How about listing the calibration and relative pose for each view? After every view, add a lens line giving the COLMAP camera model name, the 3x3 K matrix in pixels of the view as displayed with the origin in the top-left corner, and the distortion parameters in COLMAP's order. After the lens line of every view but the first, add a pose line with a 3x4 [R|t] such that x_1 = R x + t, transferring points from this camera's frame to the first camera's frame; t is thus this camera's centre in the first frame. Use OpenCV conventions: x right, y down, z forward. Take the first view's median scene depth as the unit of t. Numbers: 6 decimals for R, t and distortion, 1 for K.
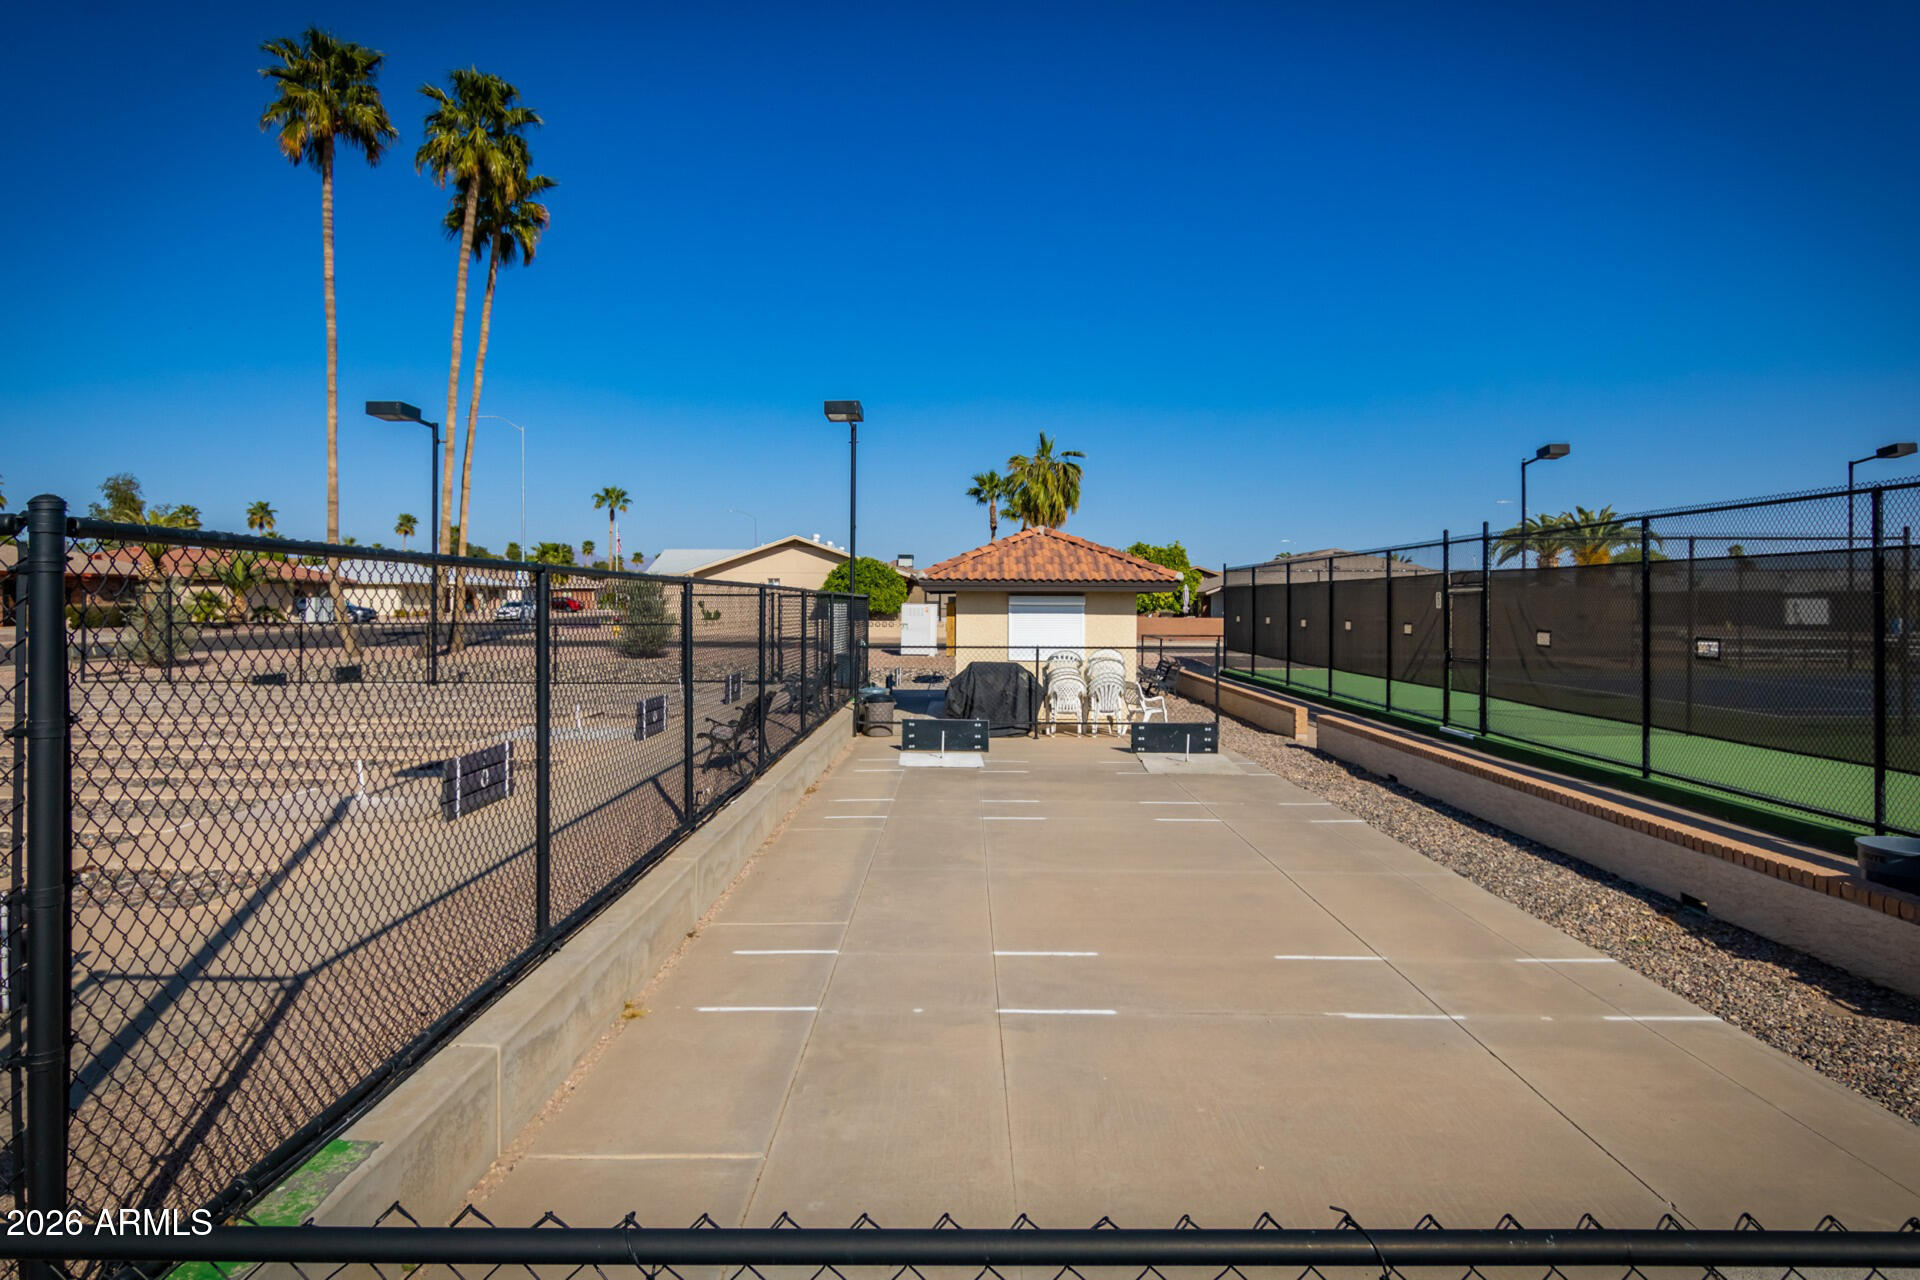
lens RADIAL K [[1130.7, 0, 957.8], [0, 1130.7, 627.2], [0, 0, 1]] dist [-0.010348, -0.000797]
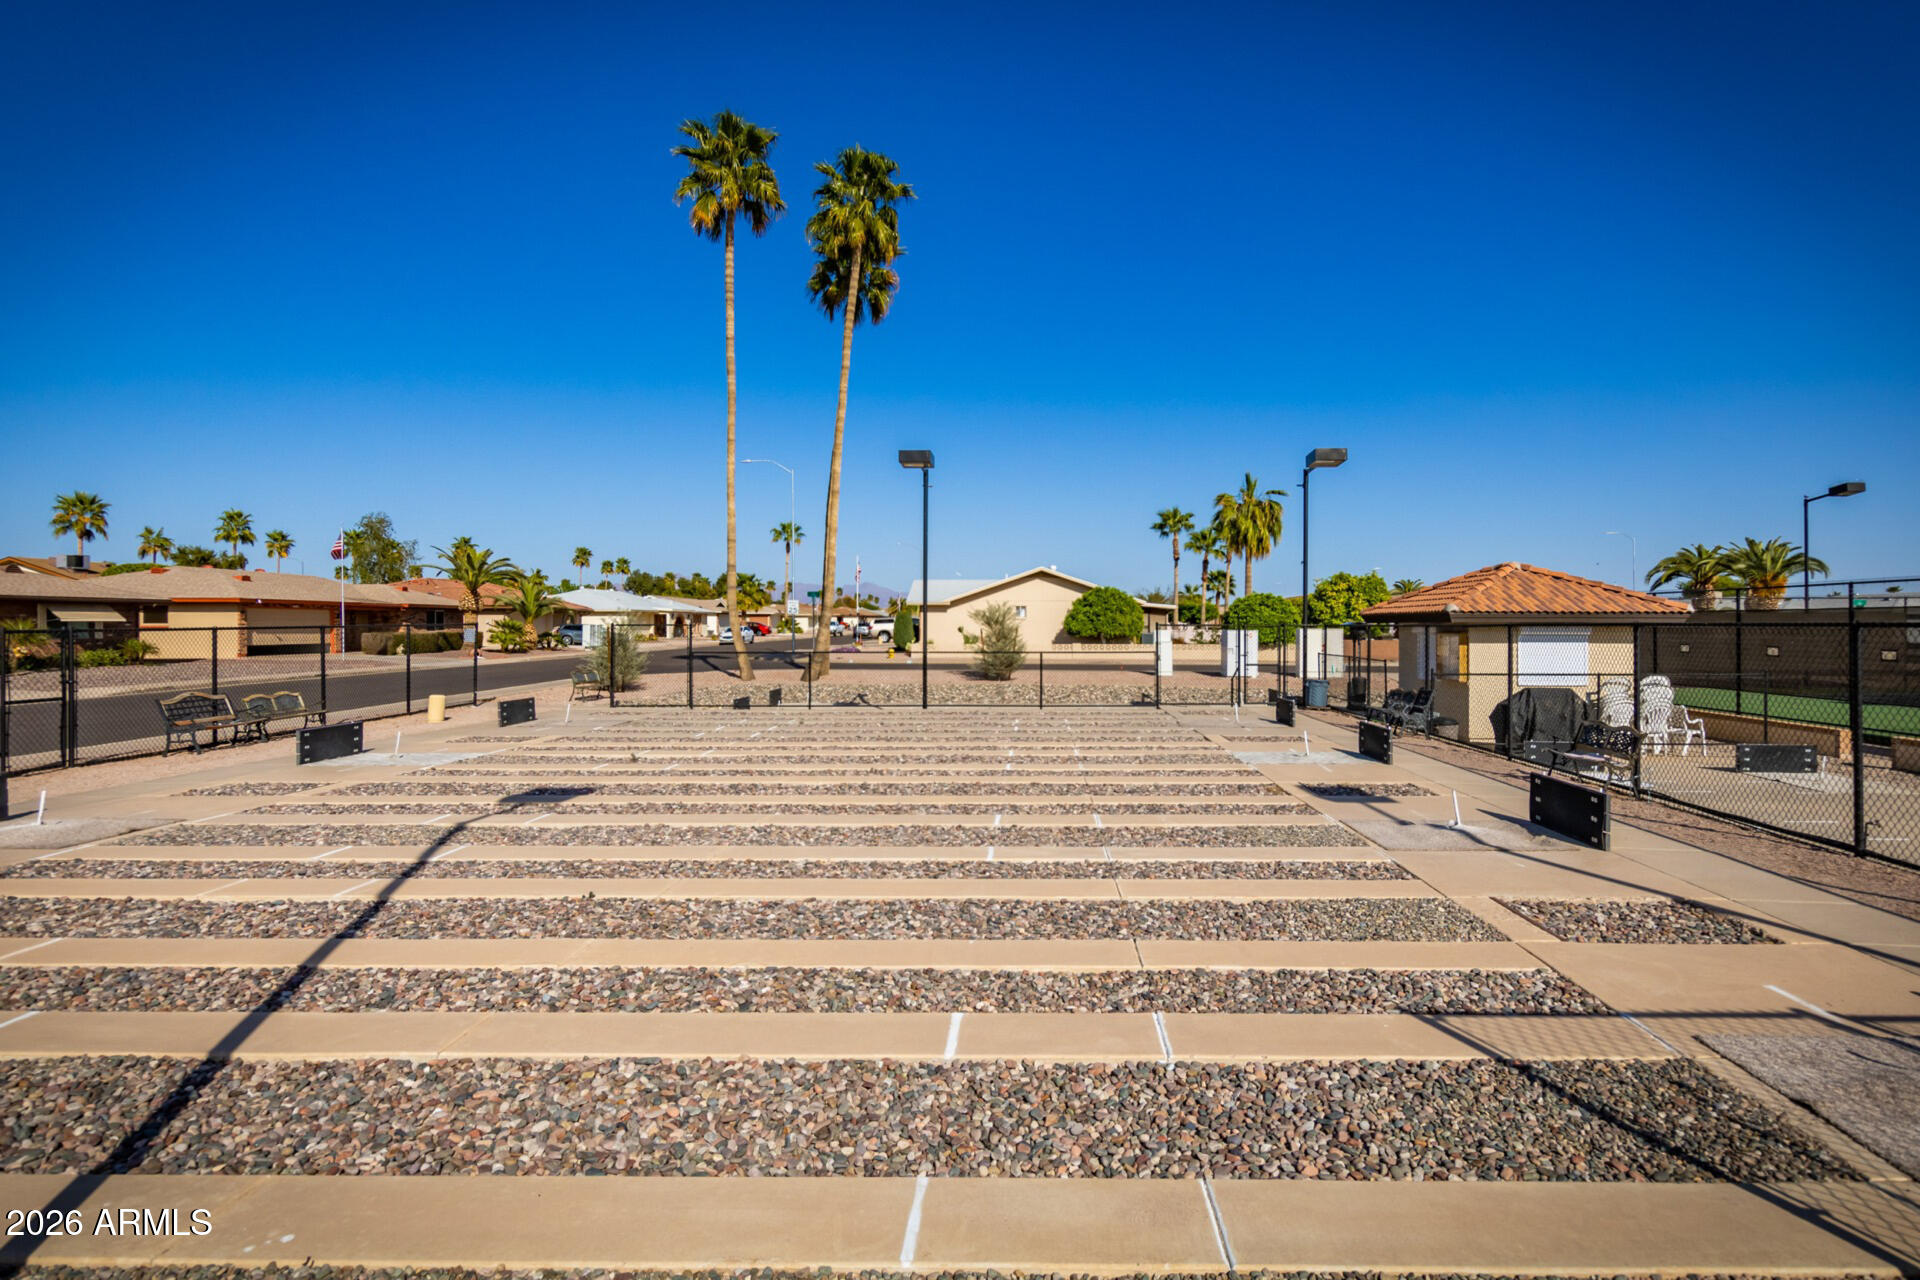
lens RADIAL K [[1014.9, 0, 964.3], [0, 1014.9, 637.6], [0, 0, 1]] dist [-0.000346, -0.000205]
pose [[0.999938, -0.003321, -0.010605, -0.309611], [0.003242, 0.999967, -0.007478, -0.007314], [0.010630, 0.007443, 0.999916, 0.009133]]
